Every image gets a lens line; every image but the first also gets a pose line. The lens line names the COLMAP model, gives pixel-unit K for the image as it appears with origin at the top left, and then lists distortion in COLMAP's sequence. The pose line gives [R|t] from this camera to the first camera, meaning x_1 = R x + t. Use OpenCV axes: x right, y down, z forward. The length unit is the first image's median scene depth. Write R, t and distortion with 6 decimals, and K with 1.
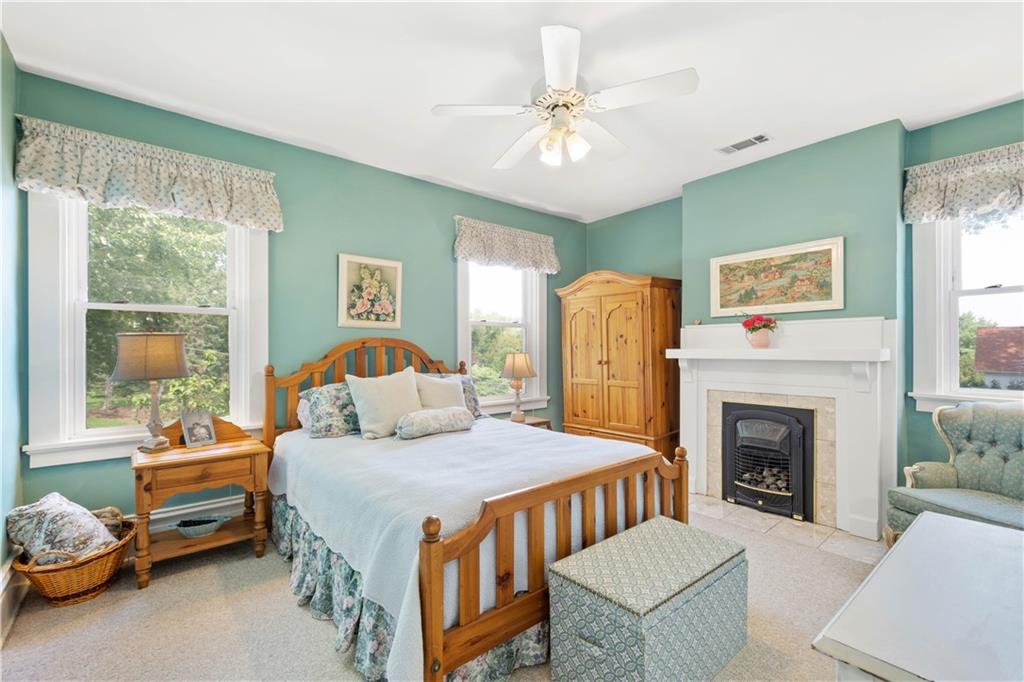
lens RADIAL K [[448.9, 0, 510.7], [0, 448.9, 346.2], [0, 0, 1]] dist [0.003809, -0.000010]
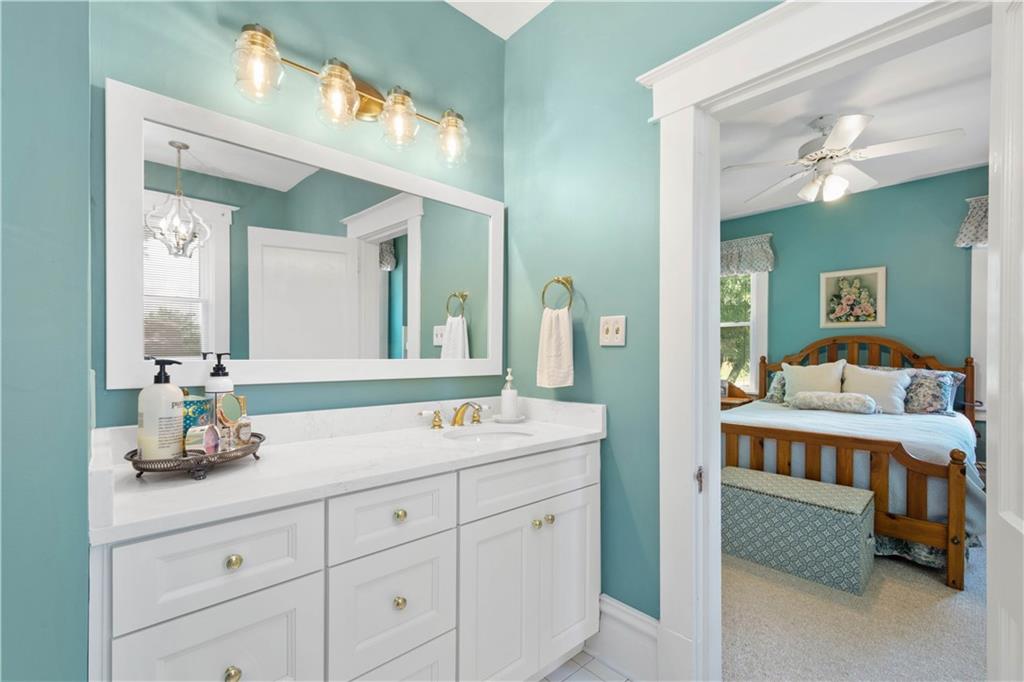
lens RADIAL K [[448.9, 0, 513.1], [0, 448.9, 346.8], [0, 0, 1]] dist [0.003809, -0.000010]
pose [[0.054936, -0.001364, -0.998489, 0.880074], [0.019584, 0.999808, -0.000289, -0.006491], [0.998298, -0.019538, 0.054952, 0.015924]]
